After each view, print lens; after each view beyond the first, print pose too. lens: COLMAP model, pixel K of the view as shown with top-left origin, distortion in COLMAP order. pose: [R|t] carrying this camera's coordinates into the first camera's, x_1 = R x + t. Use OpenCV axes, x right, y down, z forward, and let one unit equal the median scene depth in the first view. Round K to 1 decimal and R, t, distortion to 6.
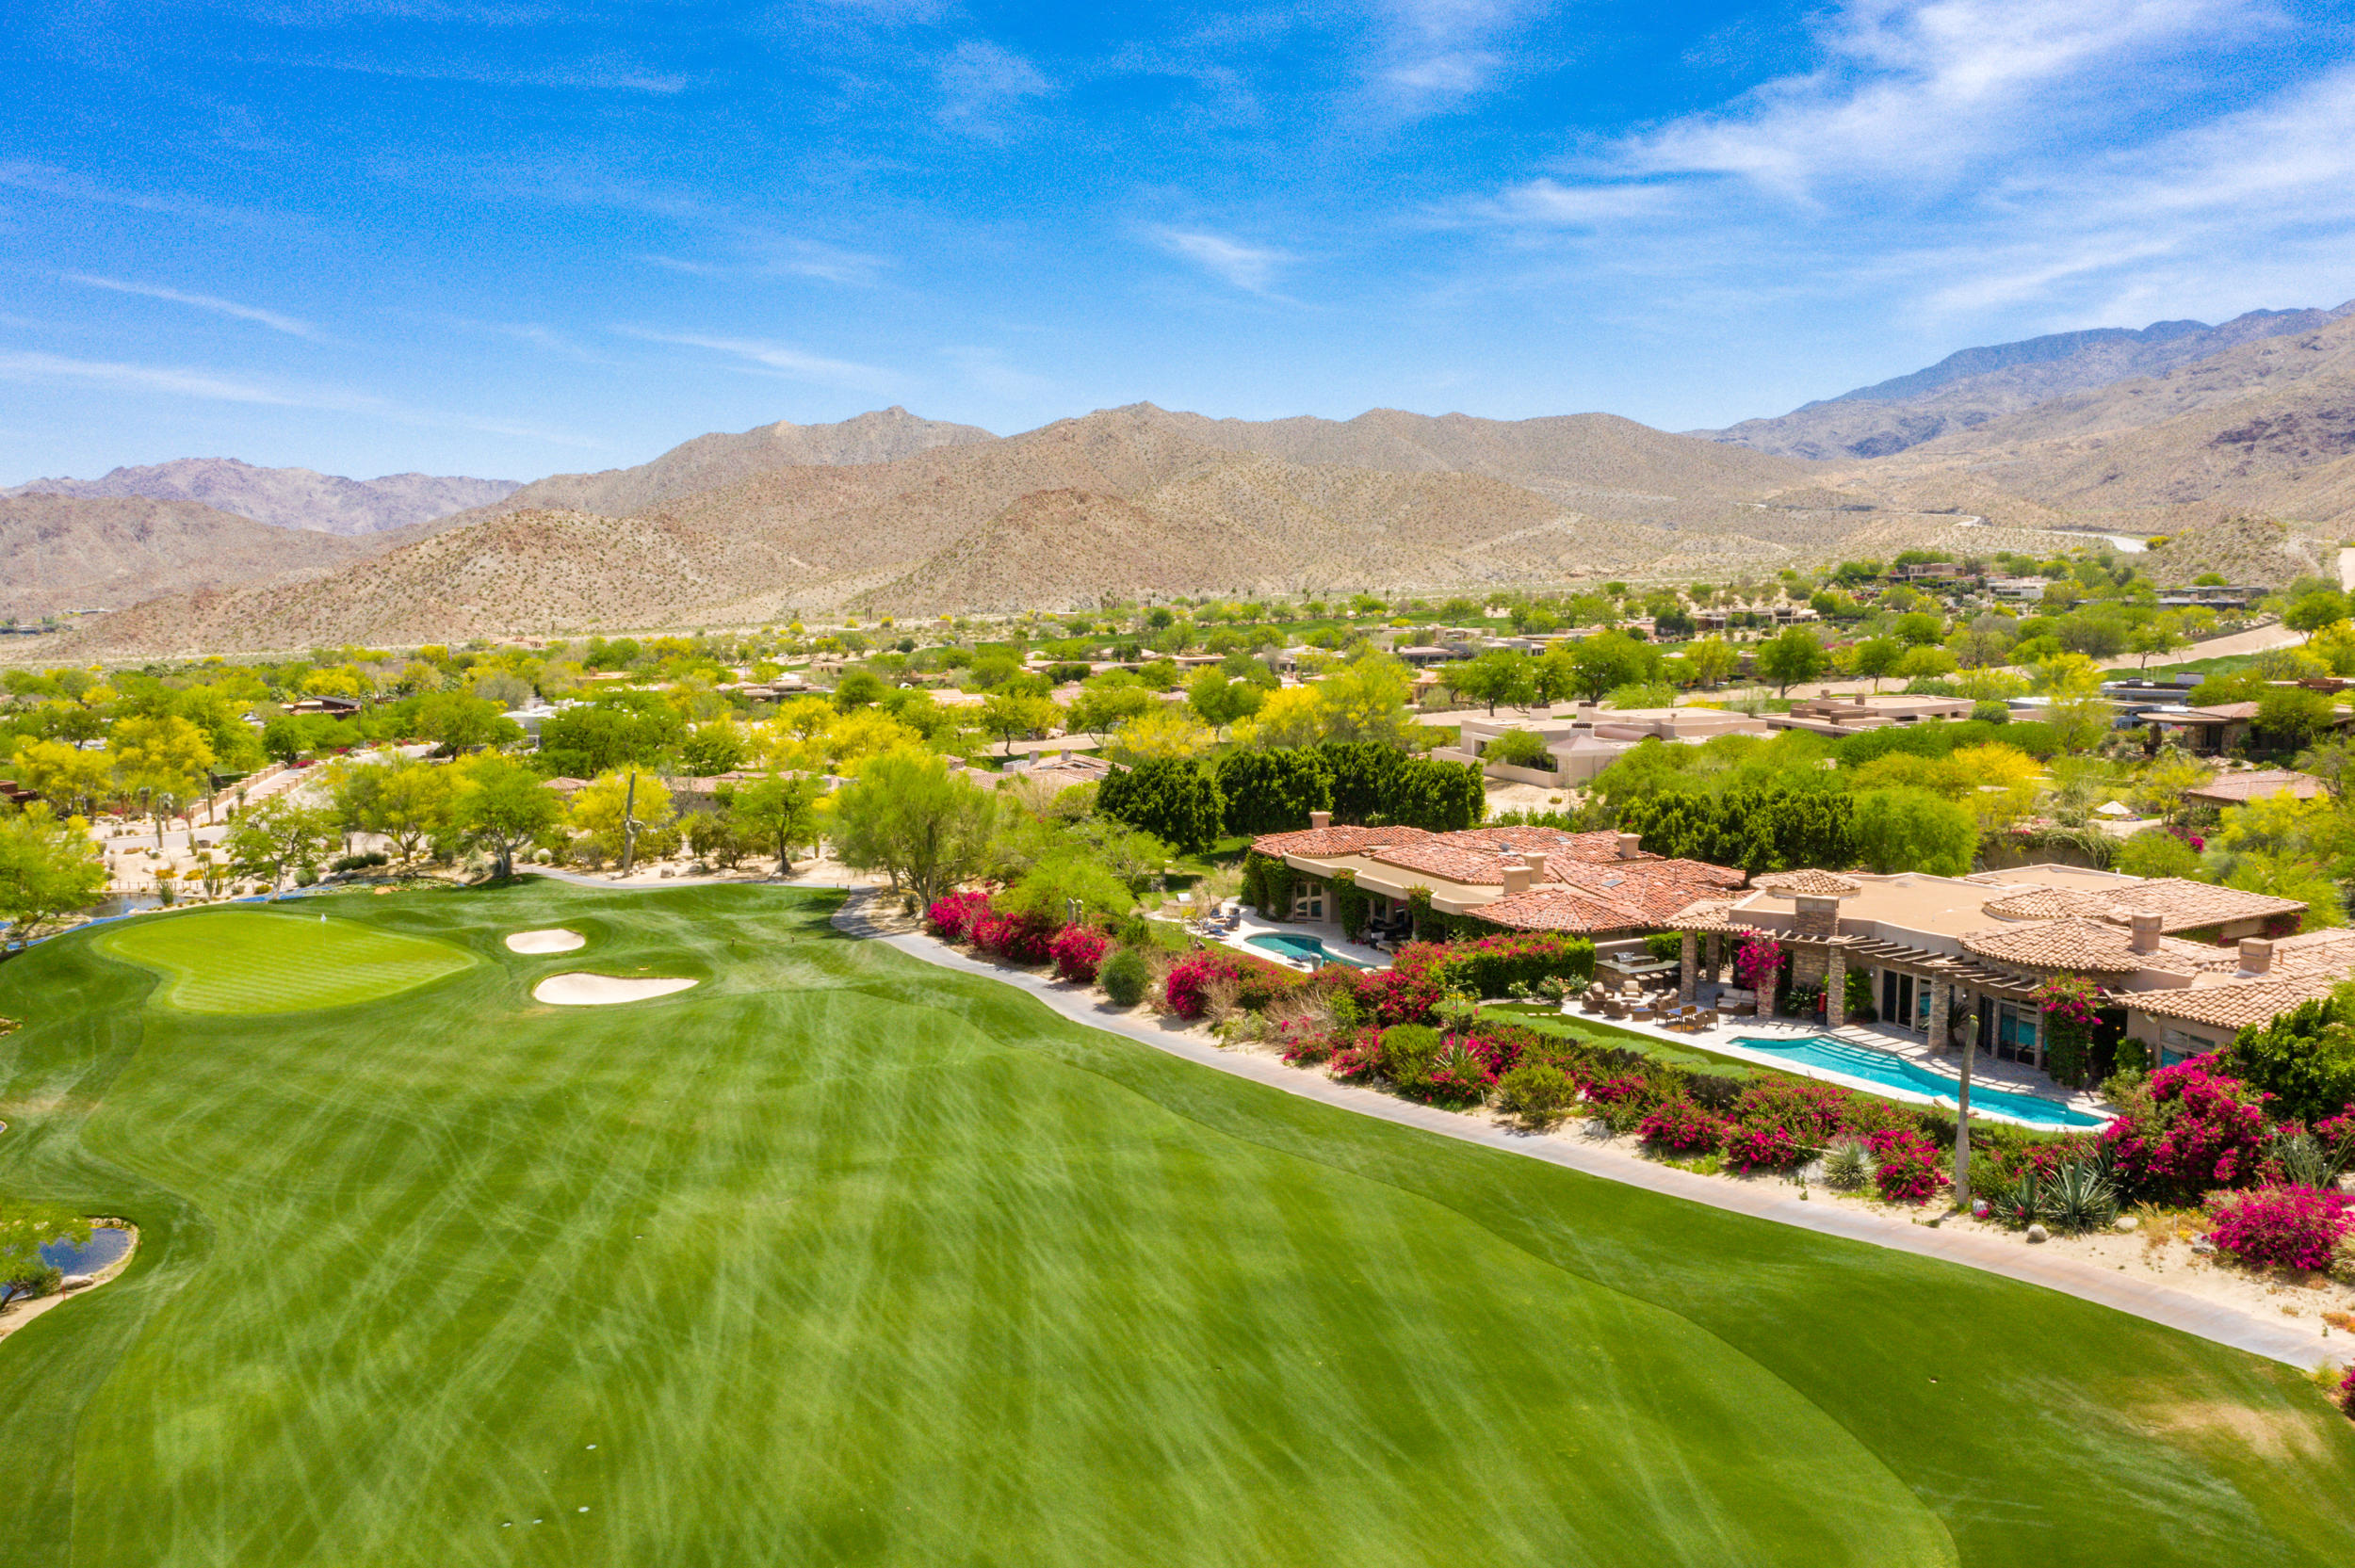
lens RADIAL K [[1851.1, 0, 1173.7], [0, 1851.1, 771.8], [0, 0, 1]] dist [-0.018054, 0.003561]
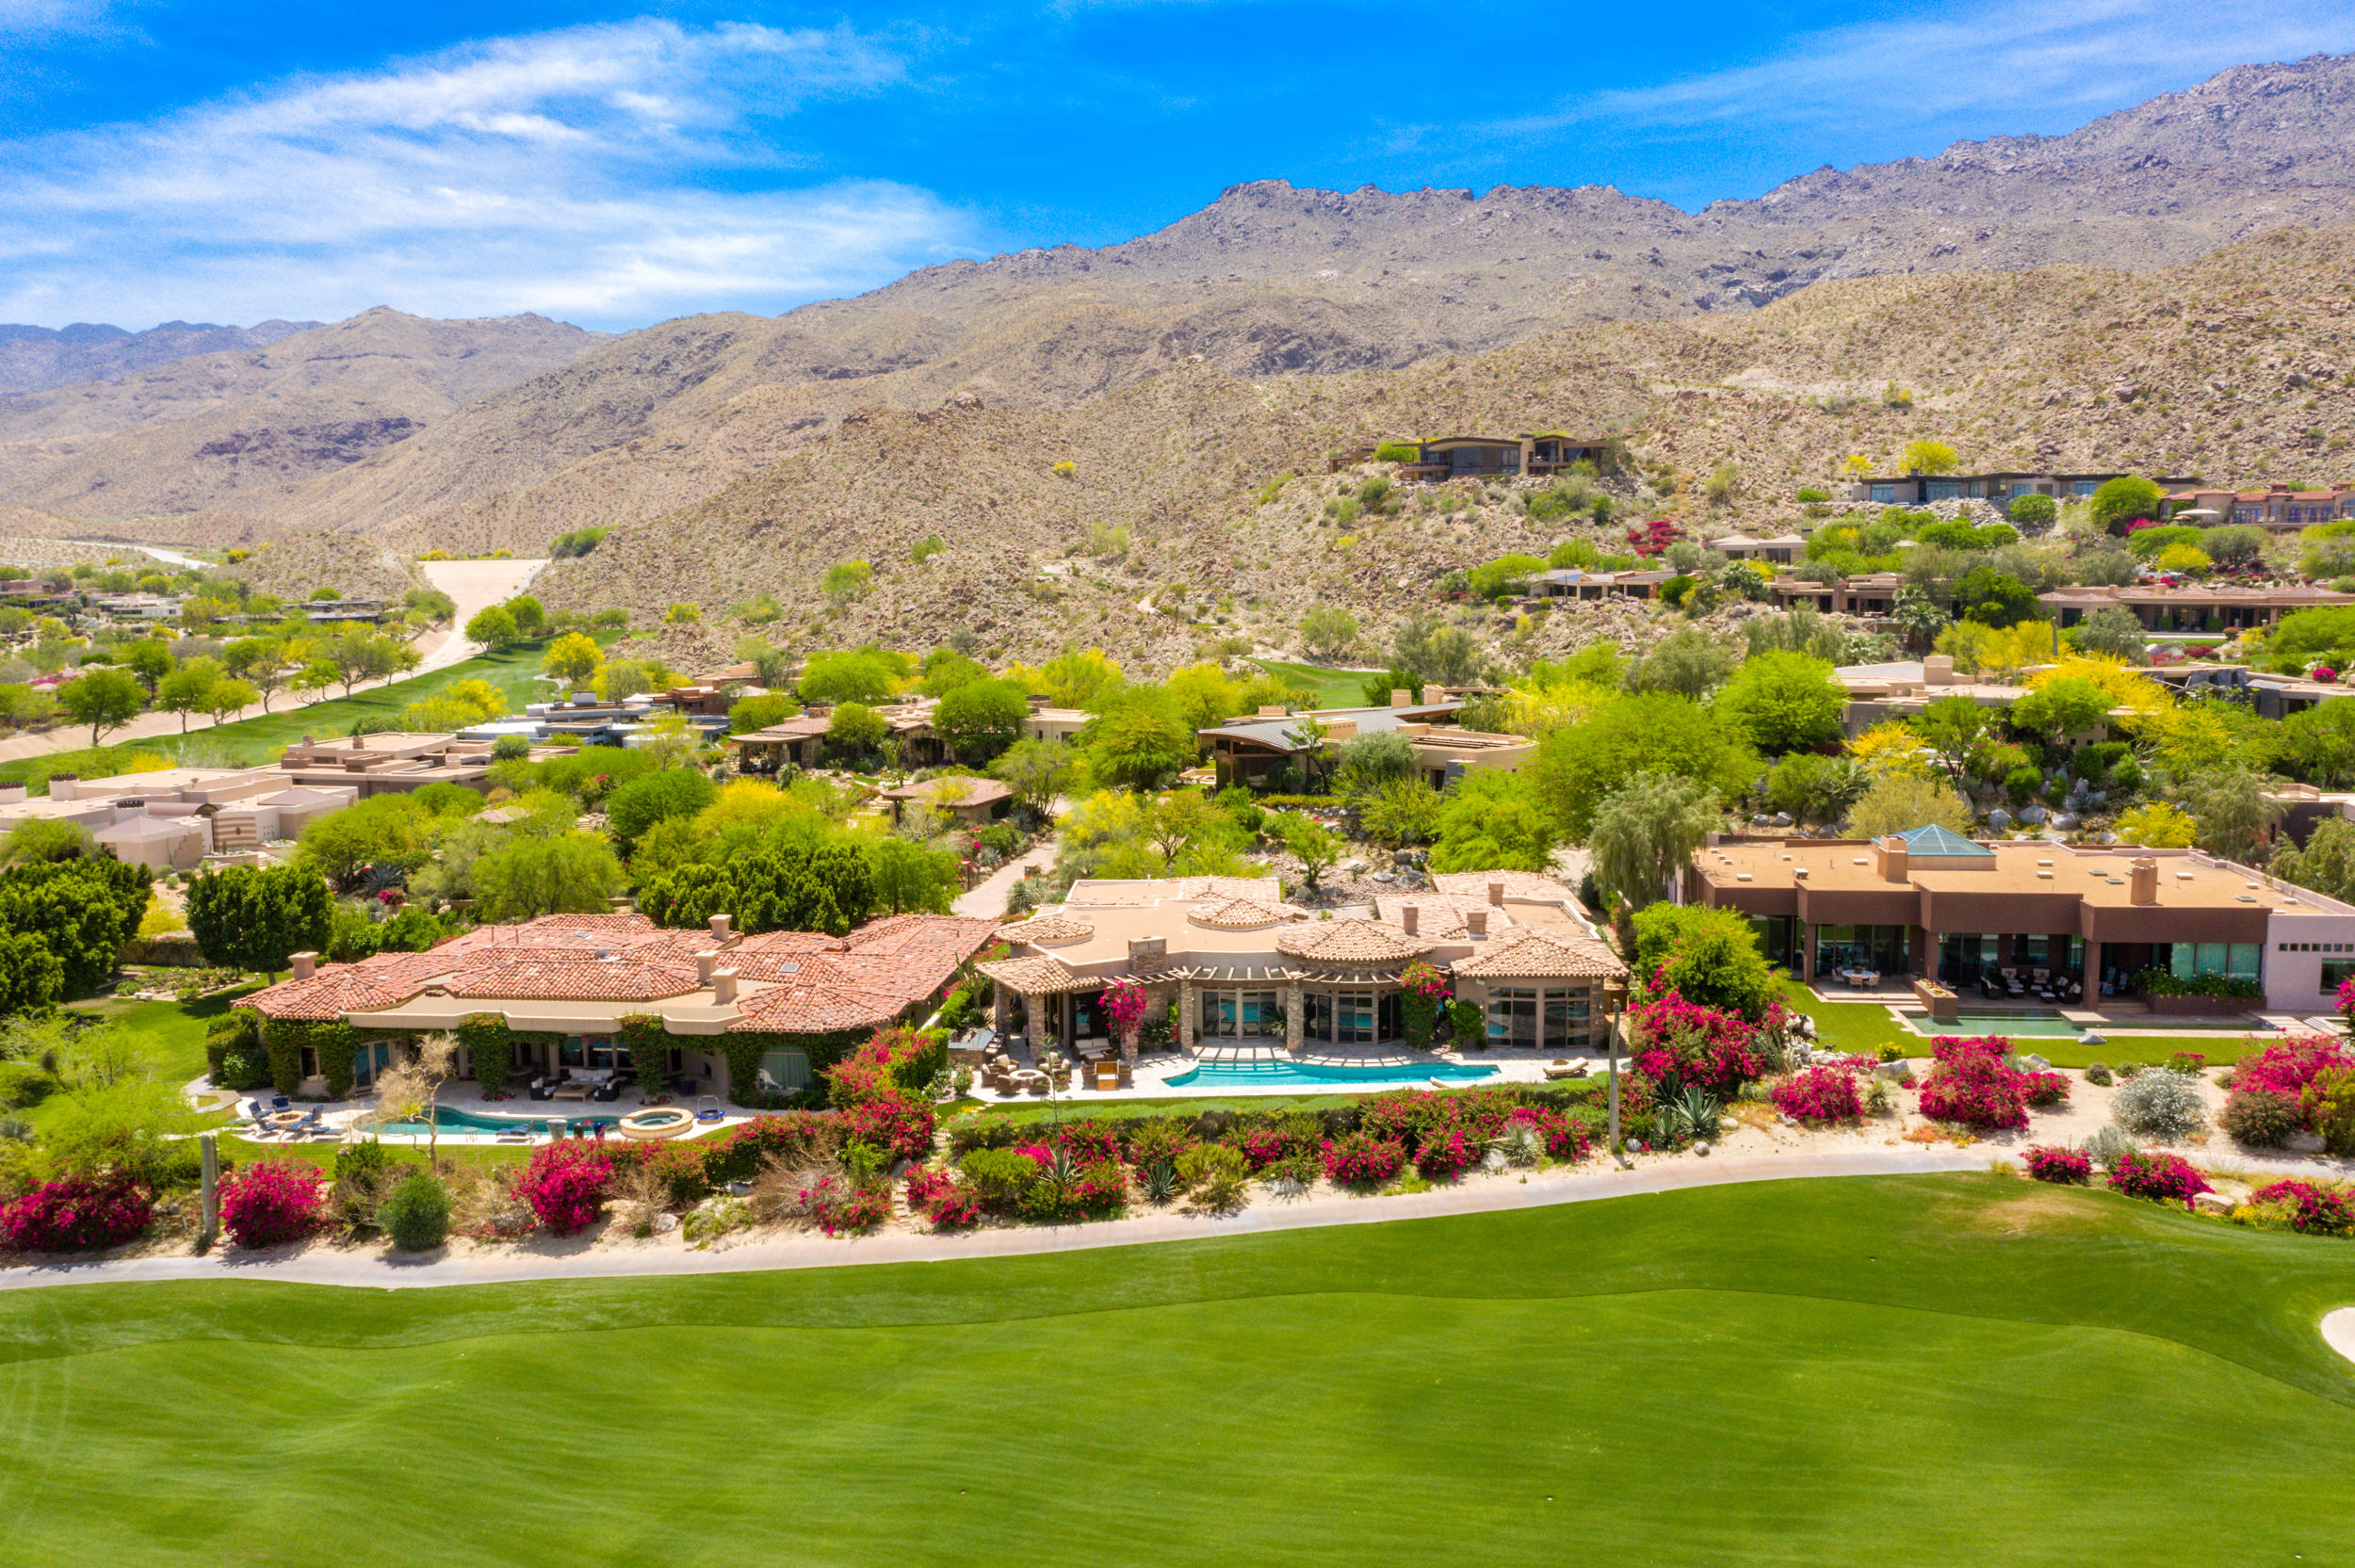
lens RADIAL K [[1851.1, 0, 1173.7], [0, 1851.1, 771.8], [0, 0, 1]] dist [-0.018054, 0.003561]
pose [[0.526976, -0.097171, 0.844307, -0.085552], [0.100066, 0.993626, 0.051899, -0.013128], [-0.843969, 0.057137, 0.533341, 0.060800]]
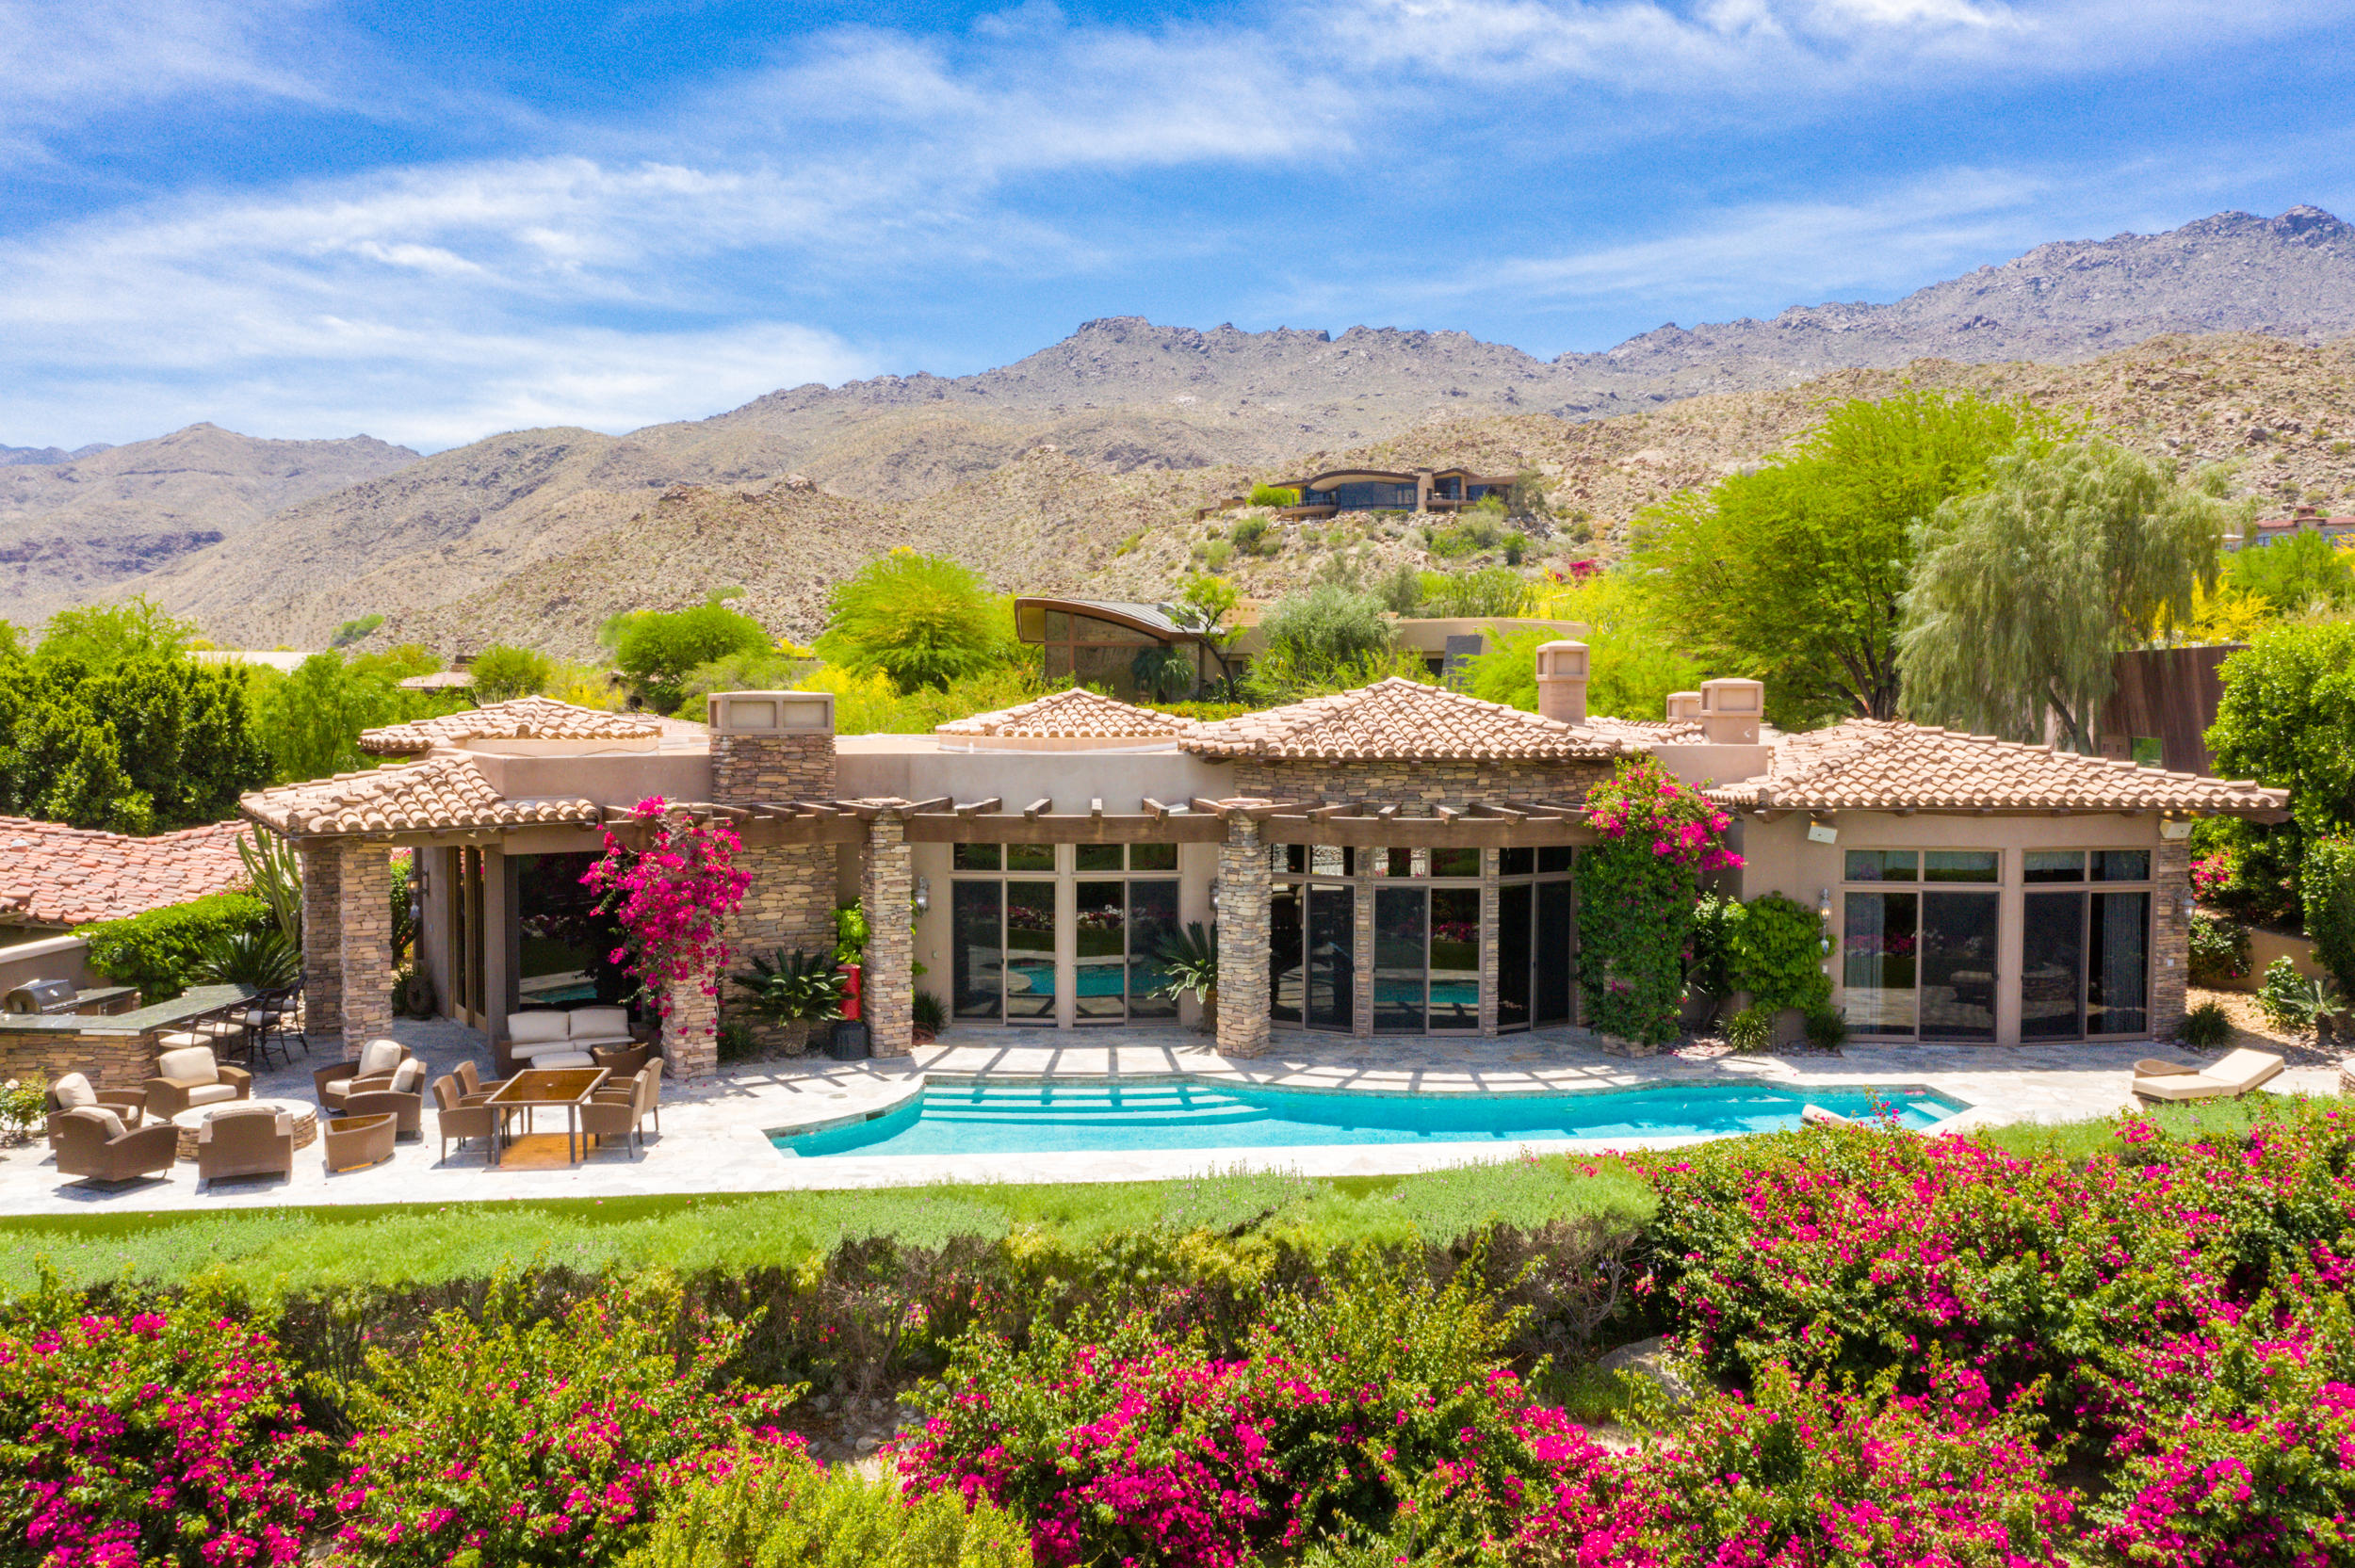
lens RADIAL K [[1847.5, 0, 1174.8], [0, 1847.5, 782.4], [0, 0, 1]] dist [-0.016427, 0.003267]
pose [[0.458135, -0.028630, 0.888422, 0.012054], [0.090643, 0.995776, -0.014652, 0.014666], [-0.884249, 0.087242, 0.458795, 0.119312]]
